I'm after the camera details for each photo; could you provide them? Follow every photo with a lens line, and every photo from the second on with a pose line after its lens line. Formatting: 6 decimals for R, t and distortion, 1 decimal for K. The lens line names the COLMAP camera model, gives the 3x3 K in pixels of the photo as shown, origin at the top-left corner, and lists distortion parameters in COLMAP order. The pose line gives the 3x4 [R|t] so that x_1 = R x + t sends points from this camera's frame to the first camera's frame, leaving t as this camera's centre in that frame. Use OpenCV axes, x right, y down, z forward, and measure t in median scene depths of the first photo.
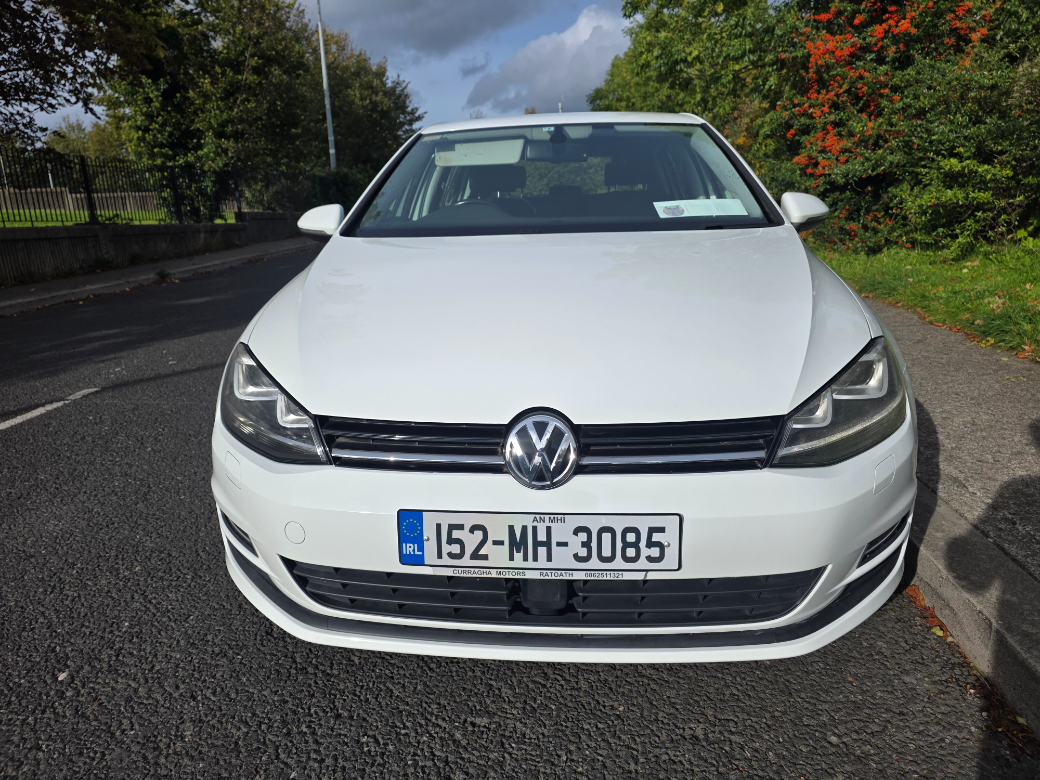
lens RADIAL K [[710.9, 0, 513.0], [0, 710.9, 384.2], [0, 0, 1]] dist [0.010138, -0.002885]
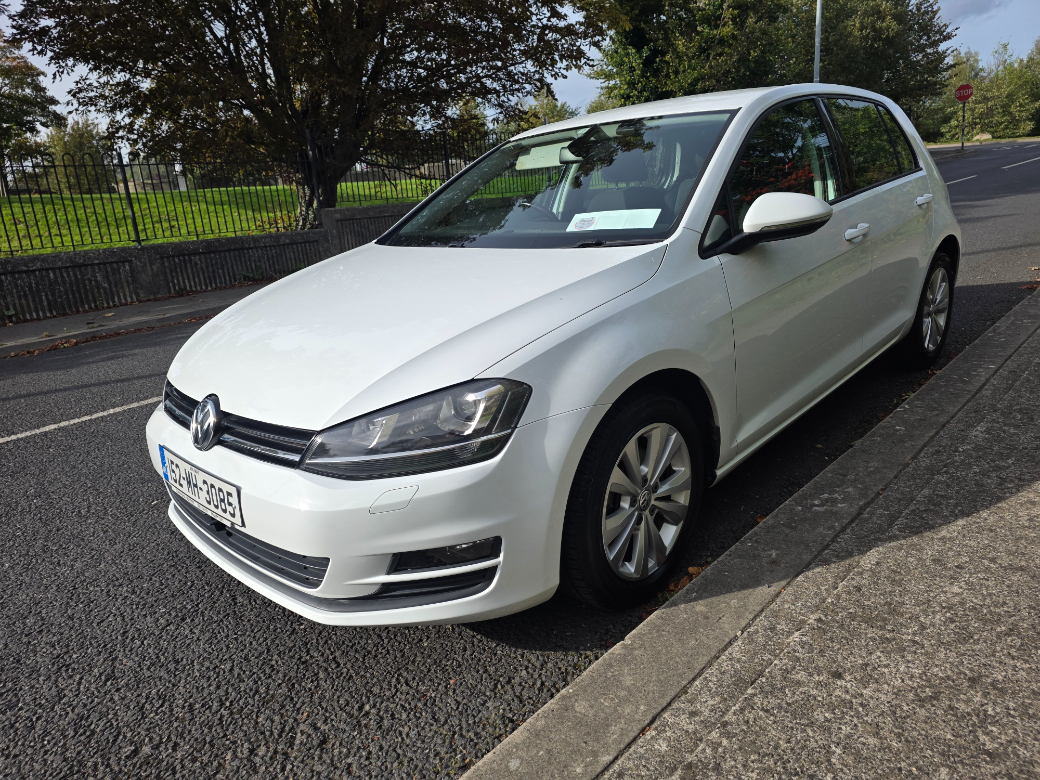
lens RADIAL K [[710.9, 0, 512.4], [0, 710.9, 395.7], [0, 0, 1]] dist [0.010138, -0.002885]
pose [[0.755941, 0.155283, -0.635956, 1.458271], [-0.098144, 0.987363, 0.124427, -0.210436], [0.647241, -0.031644, 0.761629, 0.297013]]
